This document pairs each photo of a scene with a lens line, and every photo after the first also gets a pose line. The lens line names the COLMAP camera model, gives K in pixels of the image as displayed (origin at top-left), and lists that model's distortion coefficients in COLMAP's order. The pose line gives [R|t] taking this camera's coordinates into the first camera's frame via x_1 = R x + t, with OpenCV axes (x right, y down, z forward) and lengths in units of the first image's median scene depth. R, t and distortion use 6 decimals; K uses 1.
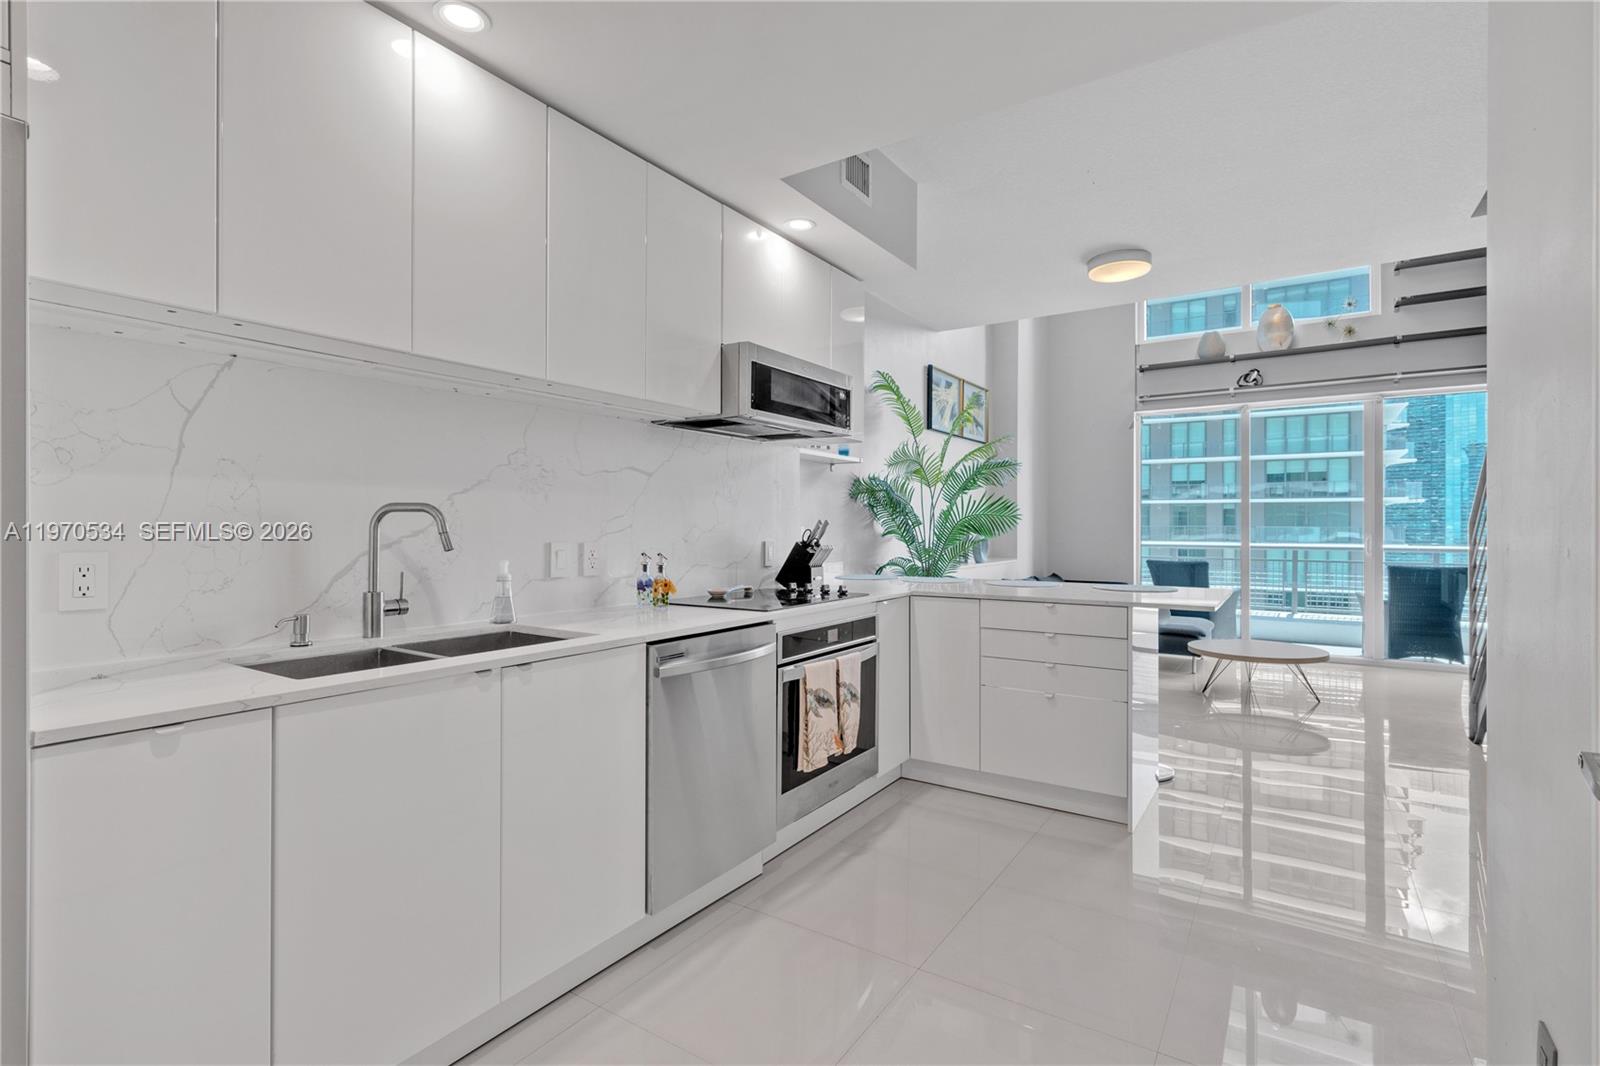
lens RADIAL K [[772.1, 0, 793.6], [0, 772.1, 517.3], [0, 0, 1]] dist [0.005389, 0.005563]
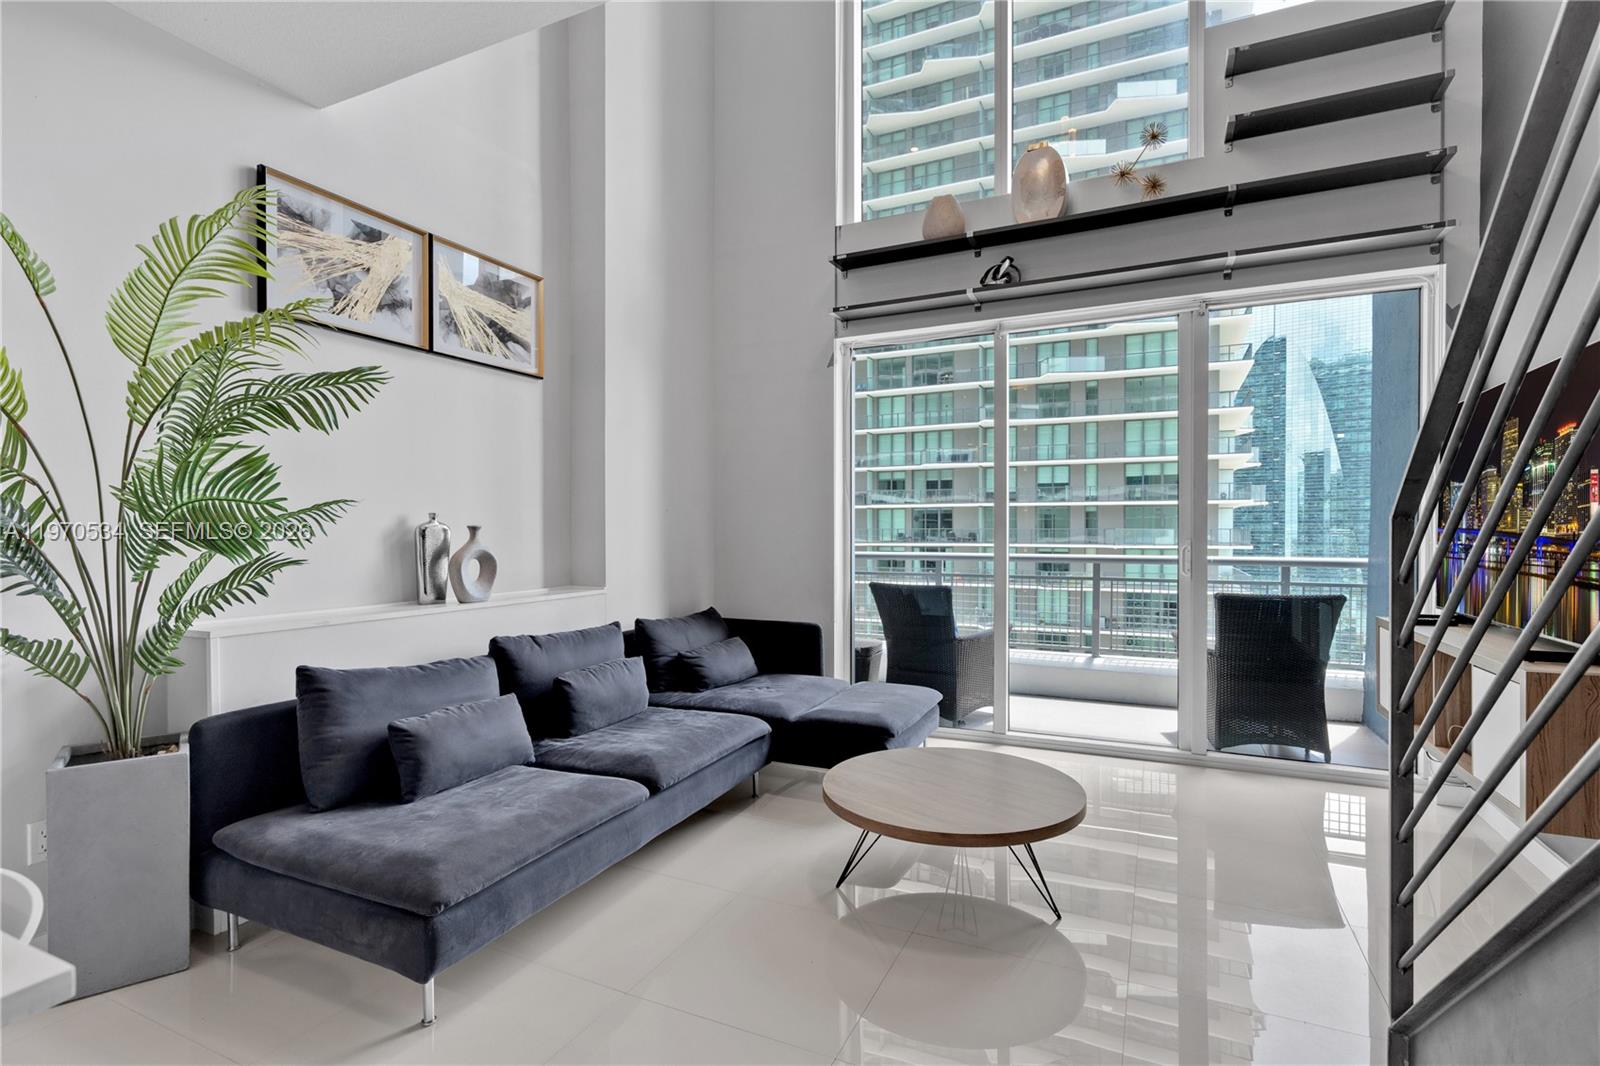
lens RADIAL K [[772.1, 0, 793.9], [0, 772.1, 529.8], [0, 0, 1]] dist [0.005389, 0.005563]
pose [[0.991118, -0.003597, 0.132935, 0.366347], [0.002180, 0.999939, 0.010803, 0.005996], [-0.132965, -0.010418, 0.991066, 0.454070]]
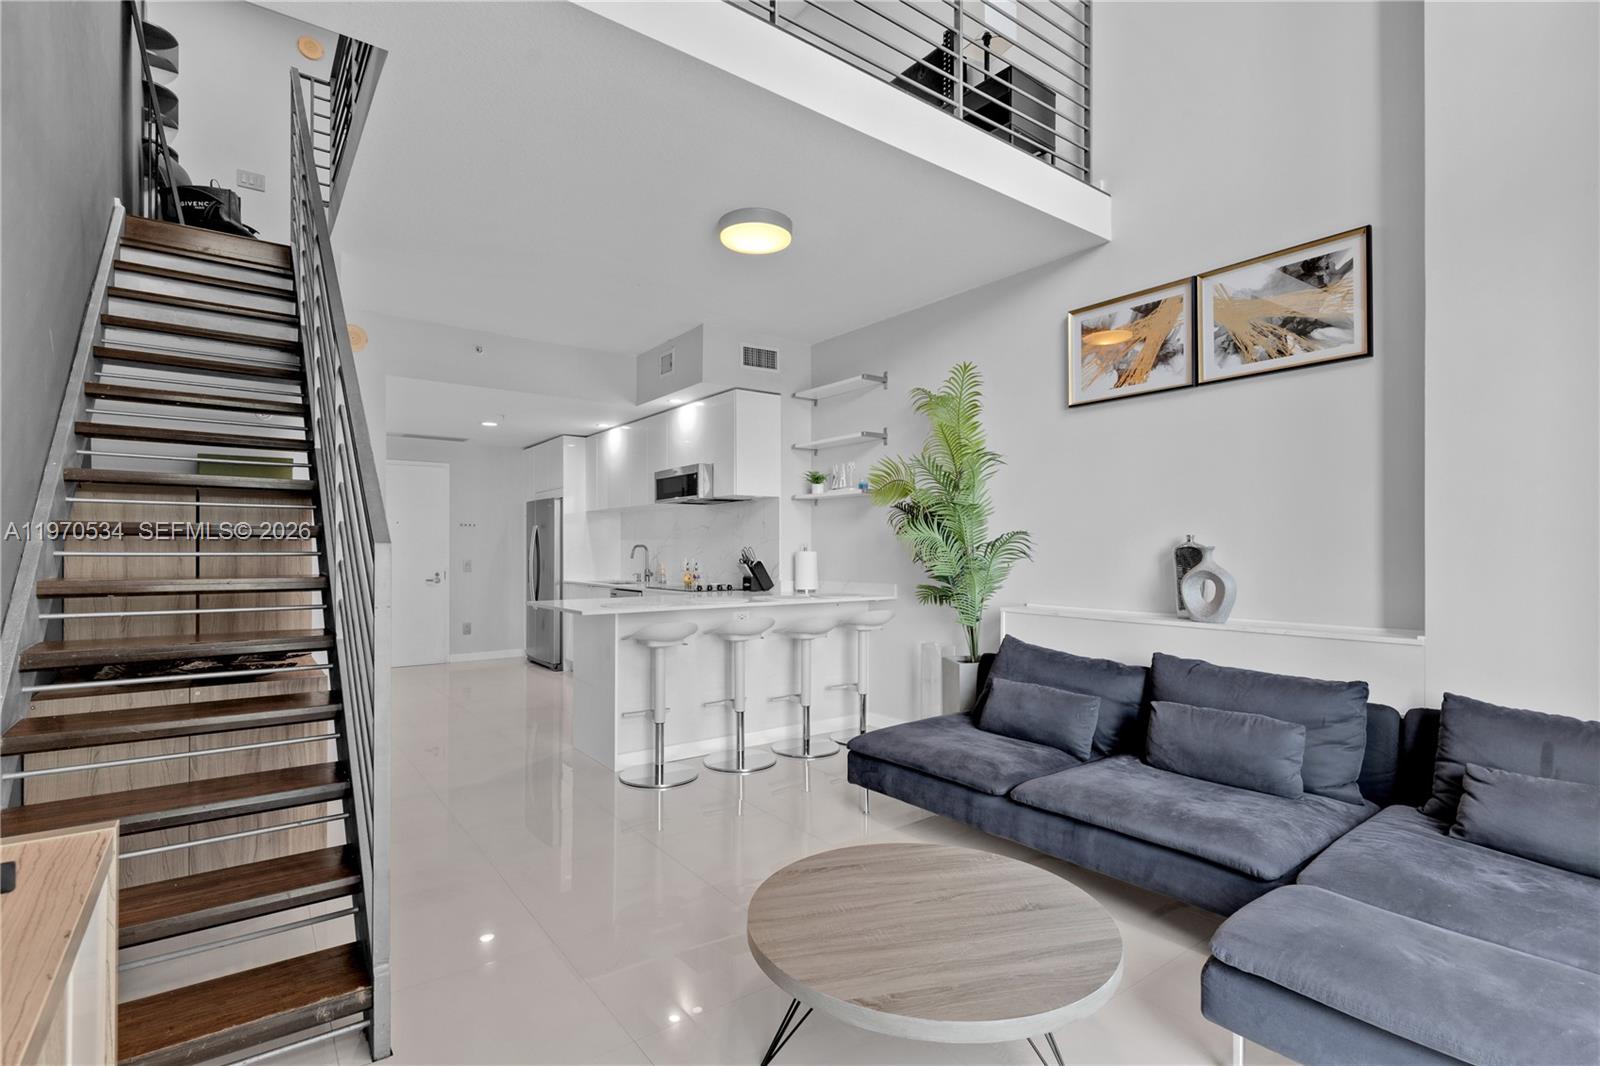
lens RADIAL K [[772.1, 0, 805.6], [0, 772.1, 542.1], [0, 0, 1]] dist [0.005389, 0.005563]
pose [[-0.354503, -0.013950, -0.934951, 0.774951], [0.008566, 0.999798, -0.018166, 0.011910], [0.935016, -0.014449, -0.354312, 0.892141]]
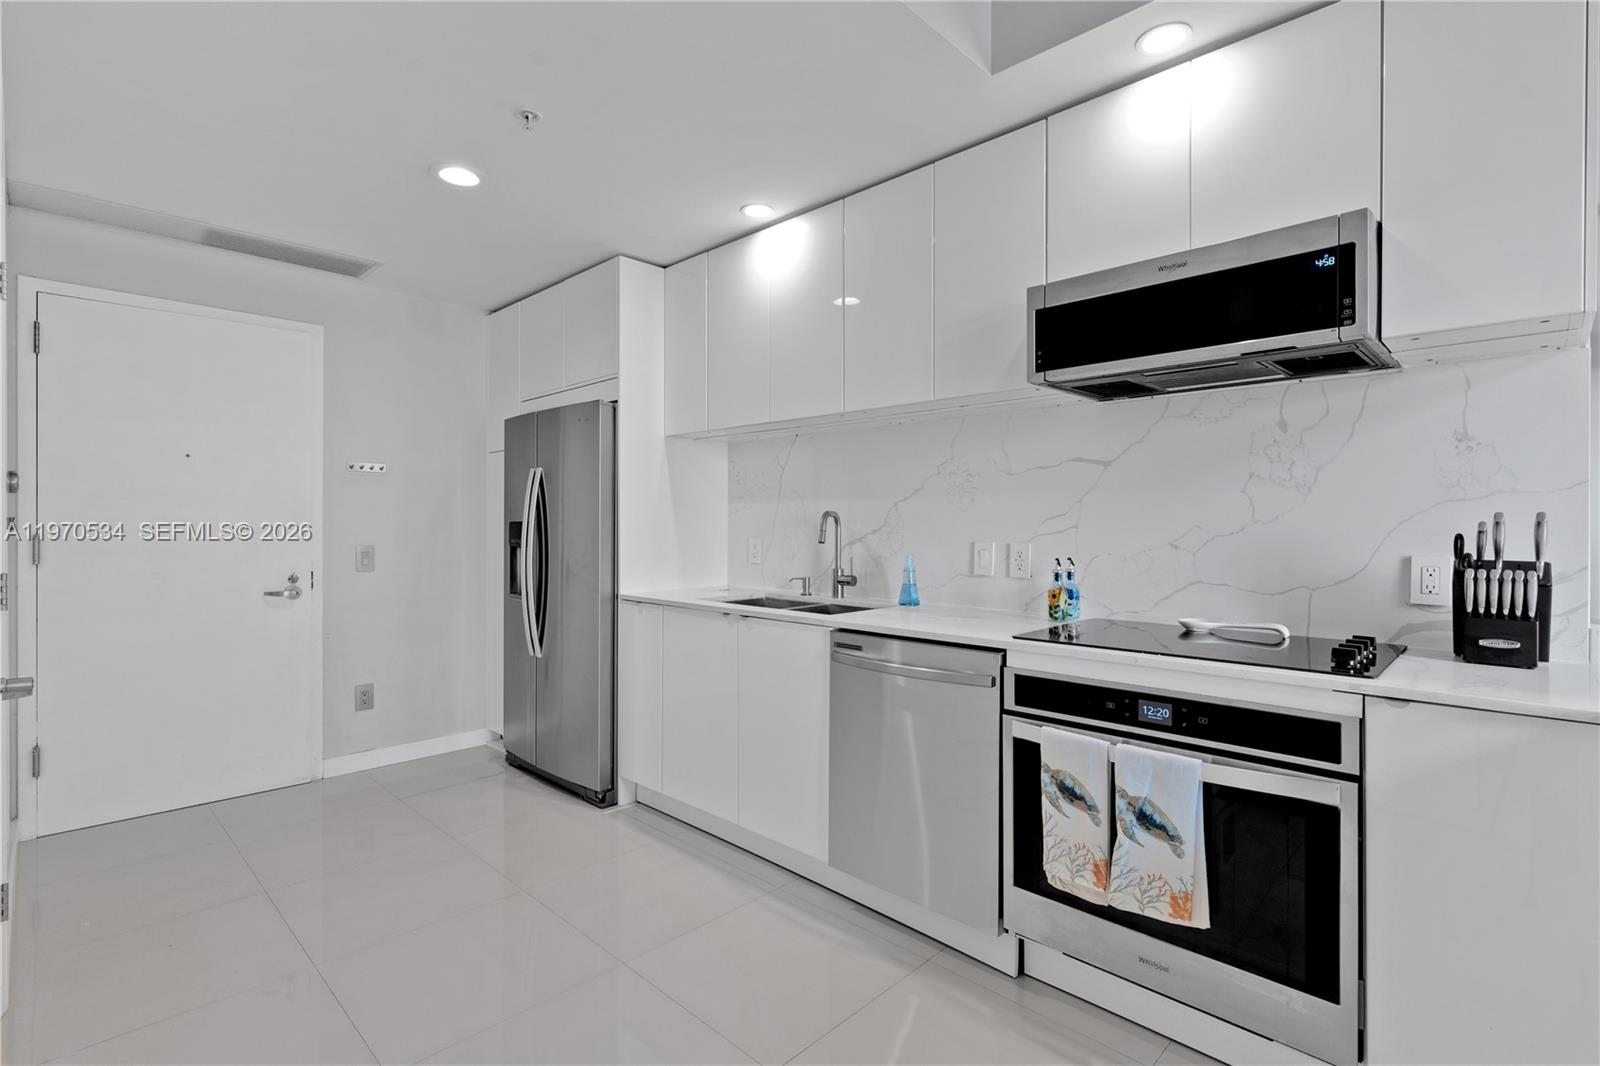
lens RADIAL K [[772.1, 0, 800.8], [0, 772.1, 516.4], [0, 0, 1]] dist [0.005389, 0.005563]
pose [[-0.203188, -0.013487, -0.979047, 0.295080], [0.009307, 0.999833, -0.015705, 0.004456], [0.979096, -0.012304, -0.203029, 0.370764]]
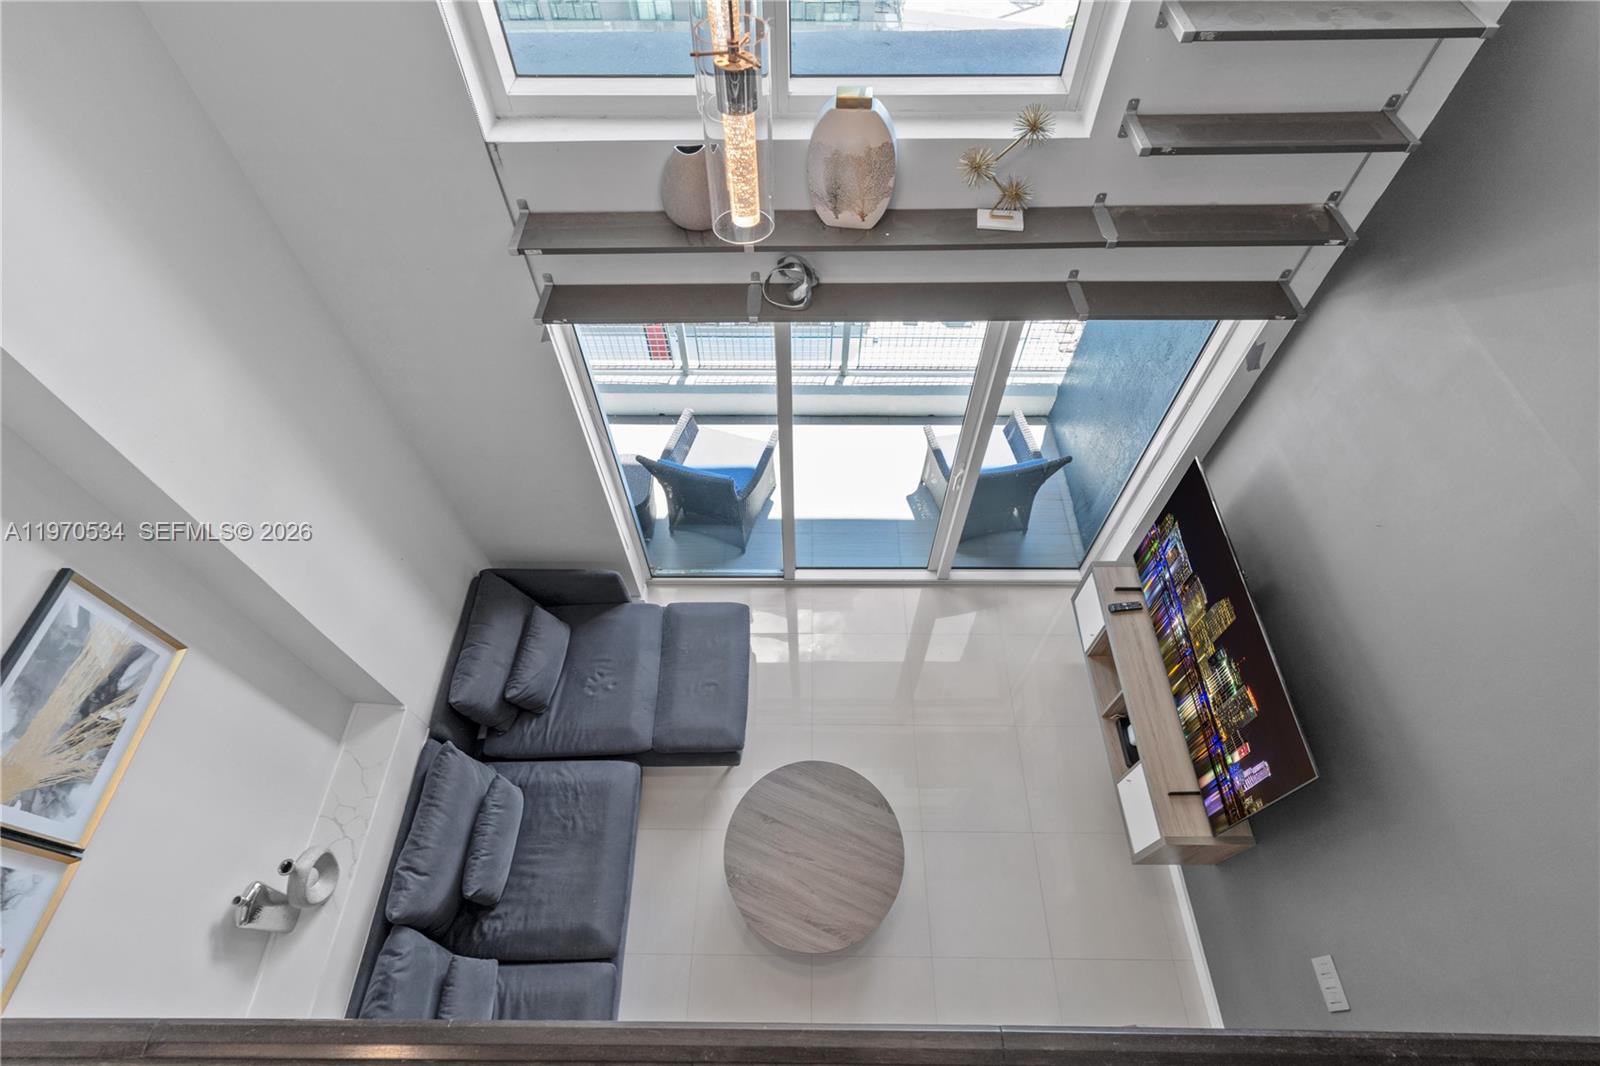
lens RADIAL K [[756.7, 0, 801.5], [0, 756.7, 540.7], [0, 0, 1]] dist [-0.001482, -0.000673]
pose [[0.846844, -0.443355, 0.293755, 0.429780], [0.000405, 0.552872, 0.833266, -0.434673], [-0.531841, -0.705527, 0.468376, 0.738064]]
